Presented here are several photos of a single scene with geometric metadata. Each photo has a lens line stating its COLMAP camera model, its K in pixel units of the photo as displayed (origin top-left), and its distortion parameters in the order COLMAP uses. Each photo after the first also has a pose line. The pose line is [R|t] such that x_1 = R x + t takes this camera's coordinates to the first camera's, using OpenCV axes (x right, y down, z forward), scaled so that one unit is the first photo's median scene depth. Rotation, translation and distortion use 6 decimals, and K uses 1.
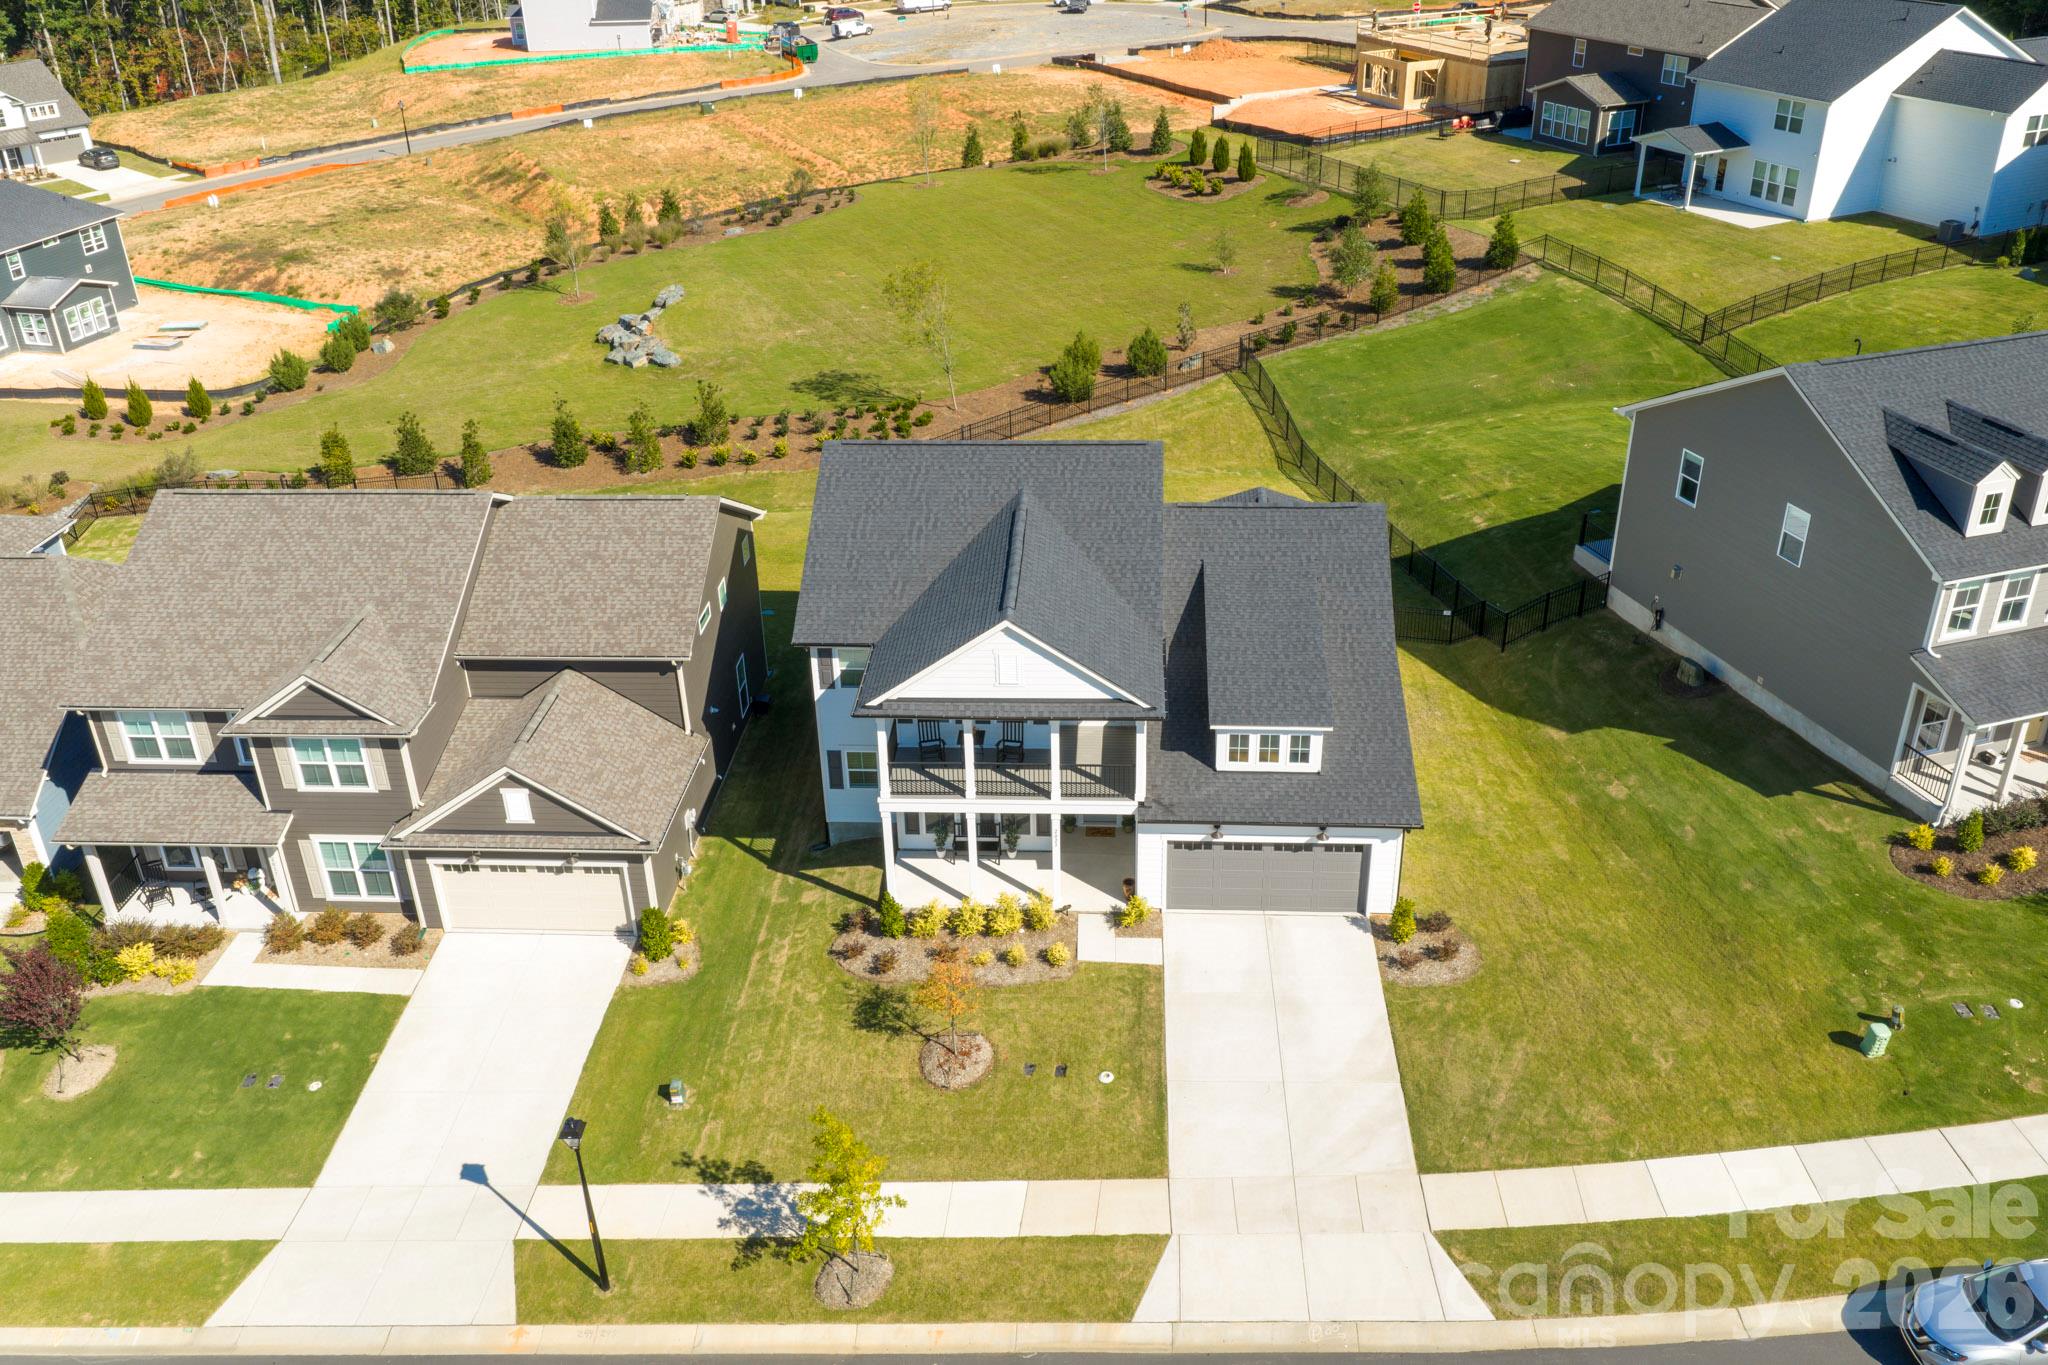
lens RADIAL K [[1703.6, 0, 1024.0], [0, 1703.6, 682.5], [0, 0, 1]] dist [-0.001927, 0.000790]
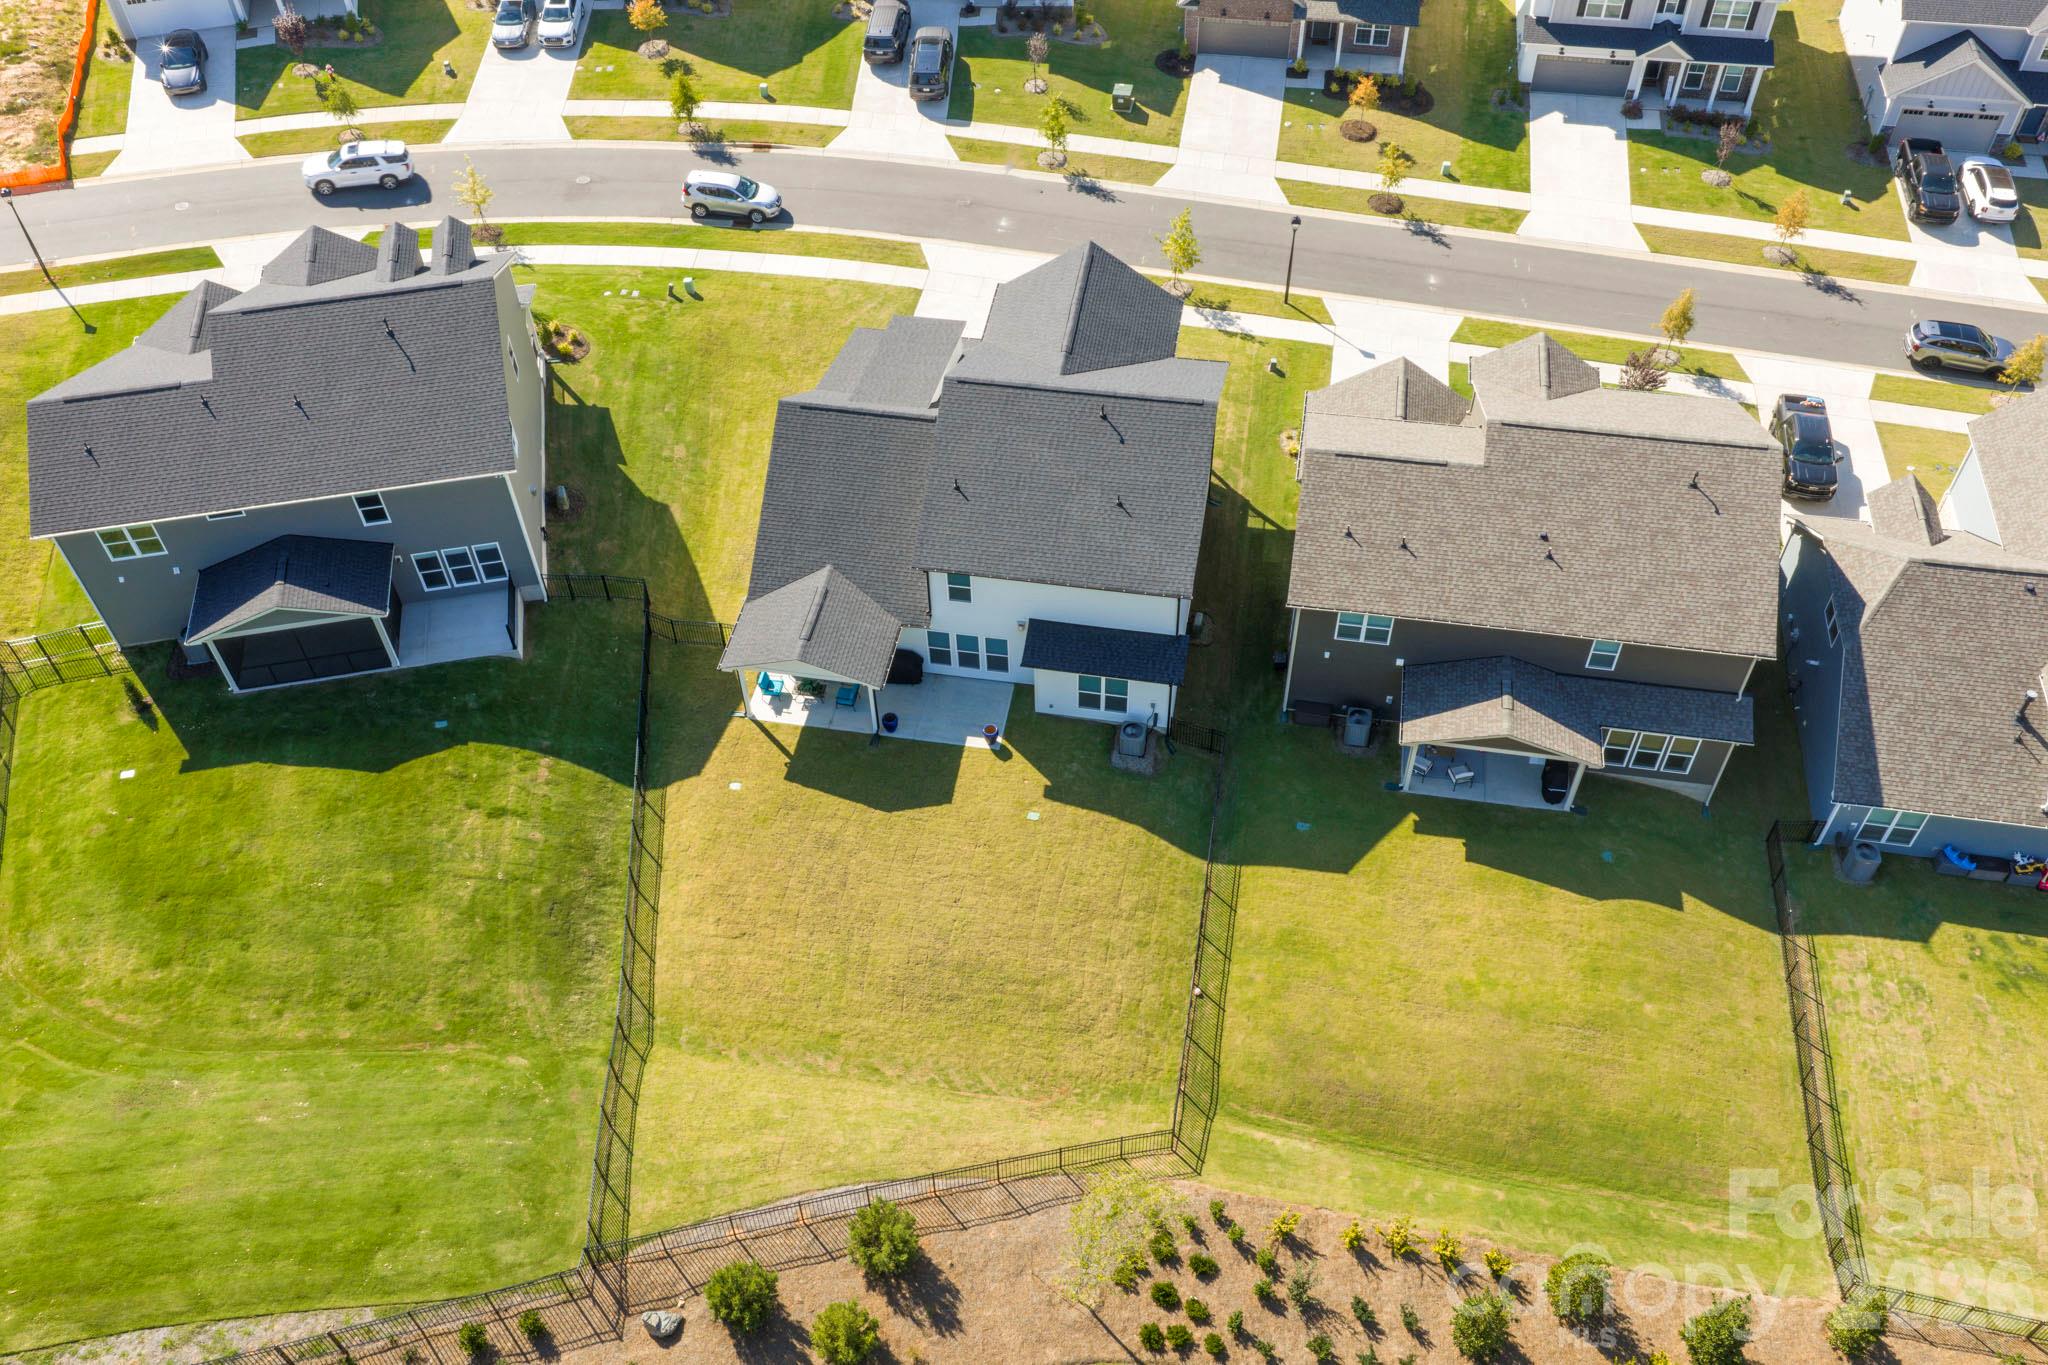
lens RADIAL K [[1703.6, 0, 1024.0], [0, 1703.6, 682.5], [0, 0, 1]] dist [-0.001927, 0.000790]
pose [[-0.992765, -0.052104, 0.108179, -0.128534], [0.092410, 0.243723, 0.965432, -1.336416], [-0.076668, 0.968444, -0.237144, 1.563844]]
